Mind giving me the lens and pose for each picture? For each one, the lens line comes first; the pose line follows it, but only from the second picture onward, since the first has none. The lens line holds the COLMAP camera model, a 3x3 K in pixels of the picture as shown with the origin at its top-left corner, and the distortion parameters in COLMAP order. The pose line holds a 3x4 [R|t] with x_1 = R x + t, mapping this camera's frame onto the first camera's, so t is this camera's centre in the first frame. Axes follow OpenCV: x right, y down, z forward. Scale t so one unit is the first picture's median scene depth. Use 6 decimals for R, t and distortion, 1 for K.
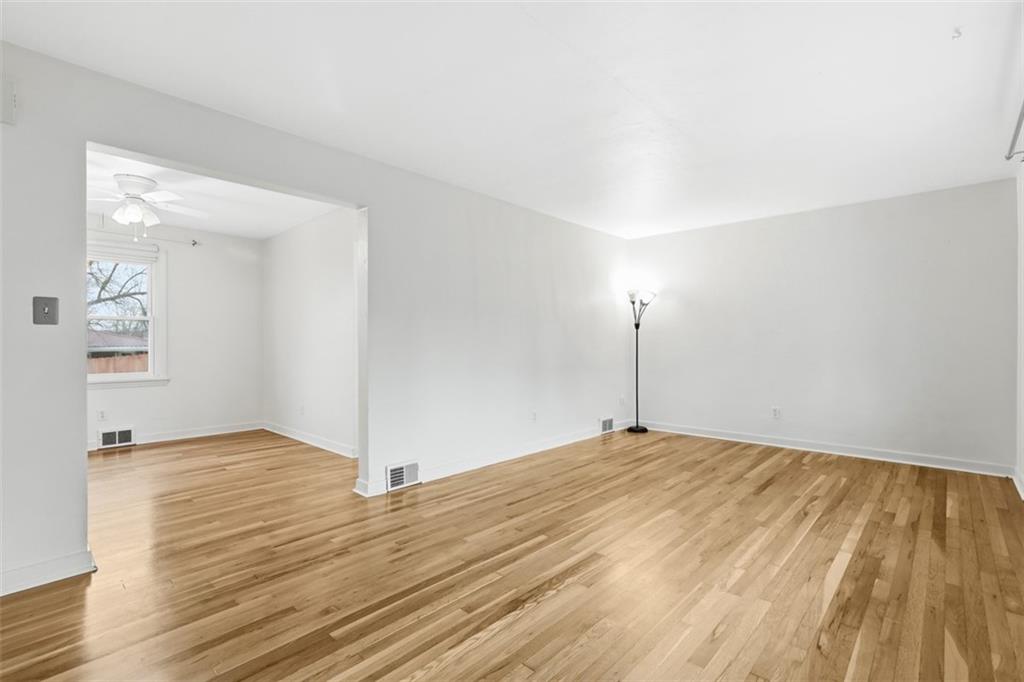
lens RADIAL K [[472.5, 0, 515.4], [0, 472.5, 337.1], [0, 0, 1]] dist [-0.023253, 0.000651]
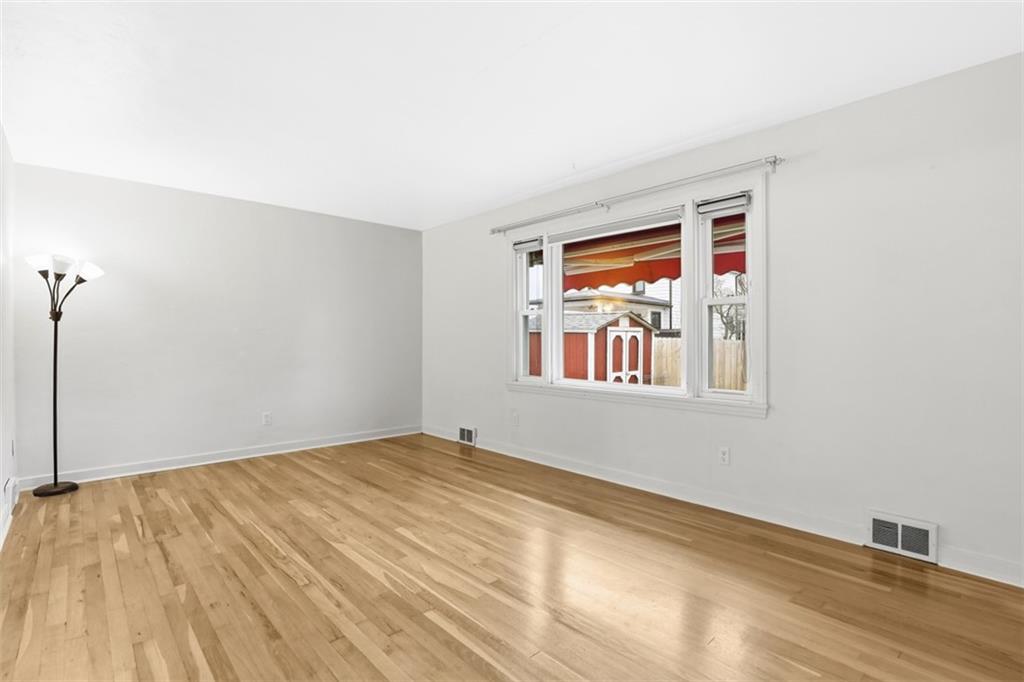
lens RADIAL K [[485.8, 0, 512.0], [0, 485.8, 341.0], [0, 0, 1]] dist [-0.000801, 0.000201]
pose [[0.082353, 0.000305, 0.996603, -0.573127], [-0.011123, 0.999938, 0.000613, 0.001327], [-0.996541, -0.011136, 0.082351, 0.689164]]
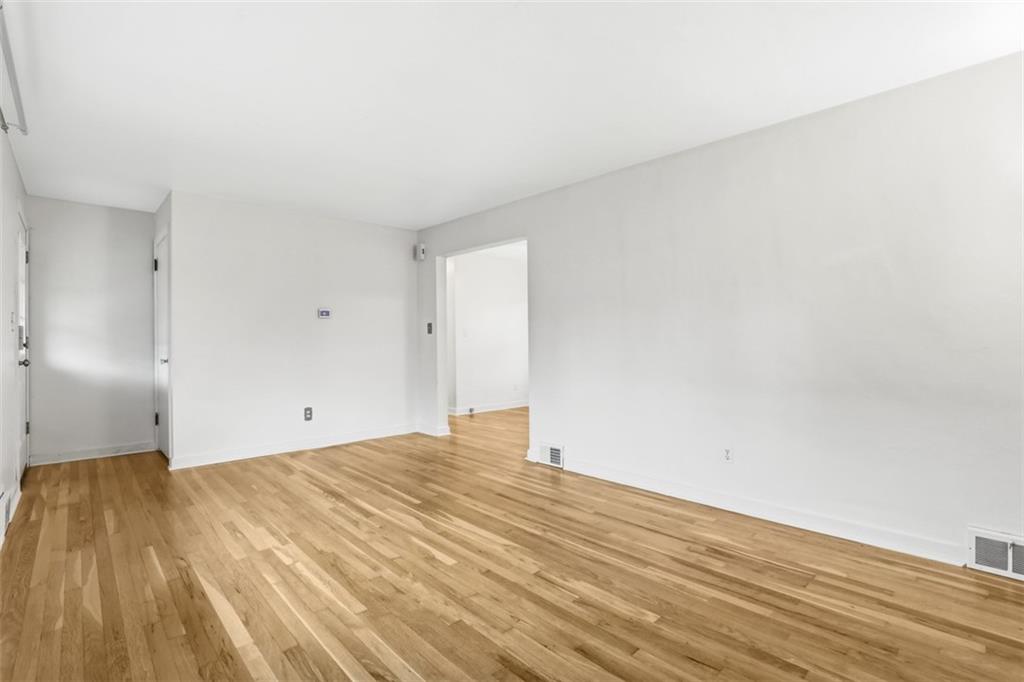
lens RADIAL K [[472.5, 0, 515.4], [0, 472.5, 337.1], [0, 0, 1]] dist [-0.023253, 0.000651]
pose [[-0.062582, 0.000317, -0.998040, 1.075764], [0.022103, 0.999755, -0.001068, -0.002026], [0.997795, -0.022126, -0.062573, 1.131047]]
